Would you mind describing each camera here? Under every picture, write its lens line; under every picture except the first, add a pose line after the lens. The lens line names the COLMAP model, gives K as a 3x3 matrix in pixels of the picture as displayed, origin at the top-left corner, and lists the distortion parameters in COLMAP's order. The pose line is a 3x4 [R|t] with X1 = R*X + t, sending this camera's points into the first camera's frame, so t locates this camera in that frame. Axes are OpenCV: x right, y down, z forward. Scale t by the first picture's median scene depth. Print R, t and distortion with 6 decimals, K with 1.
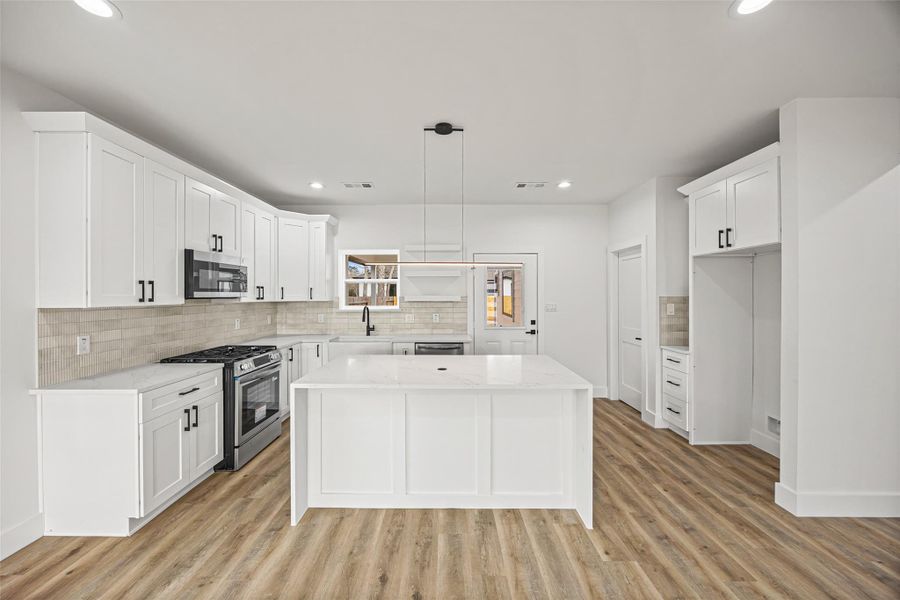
lens RADIAL K [[344.3, 0, 450.4], [0, 344.3, 297.7], [0, 0, 1]] dist [0.002080, -0.000066]
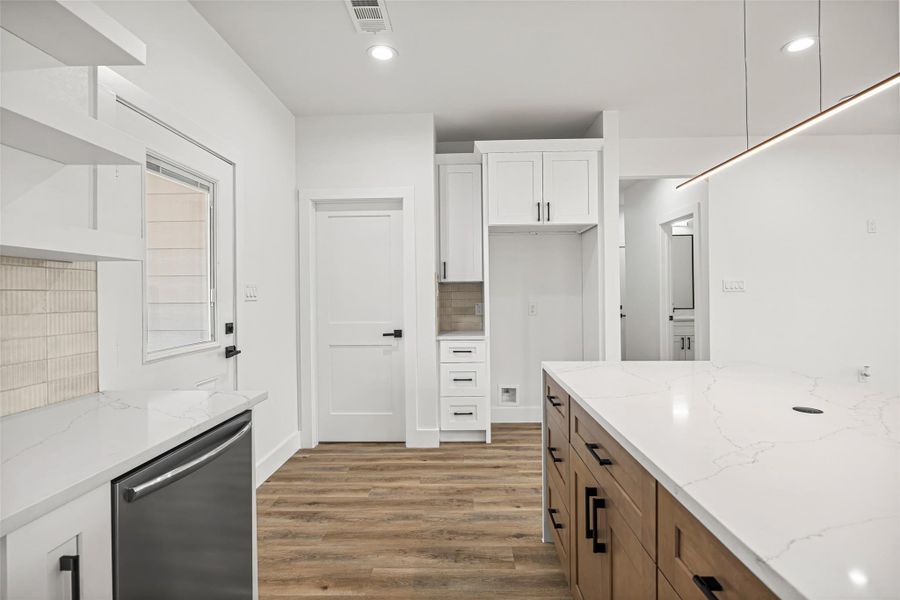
lens RADIAL K [[434.7, 0, 451.6], [0, 434.7, 297.8], [0, 0, 1]] dist [-0.003726, 0.000006]
pose [[0.032024, -0.003187, 0.999482, -0.374804], [0.018911, 0.999818, 0.002582, 0.054022], [-0.999308, 0.018818, 0.032079, 1.002386]]
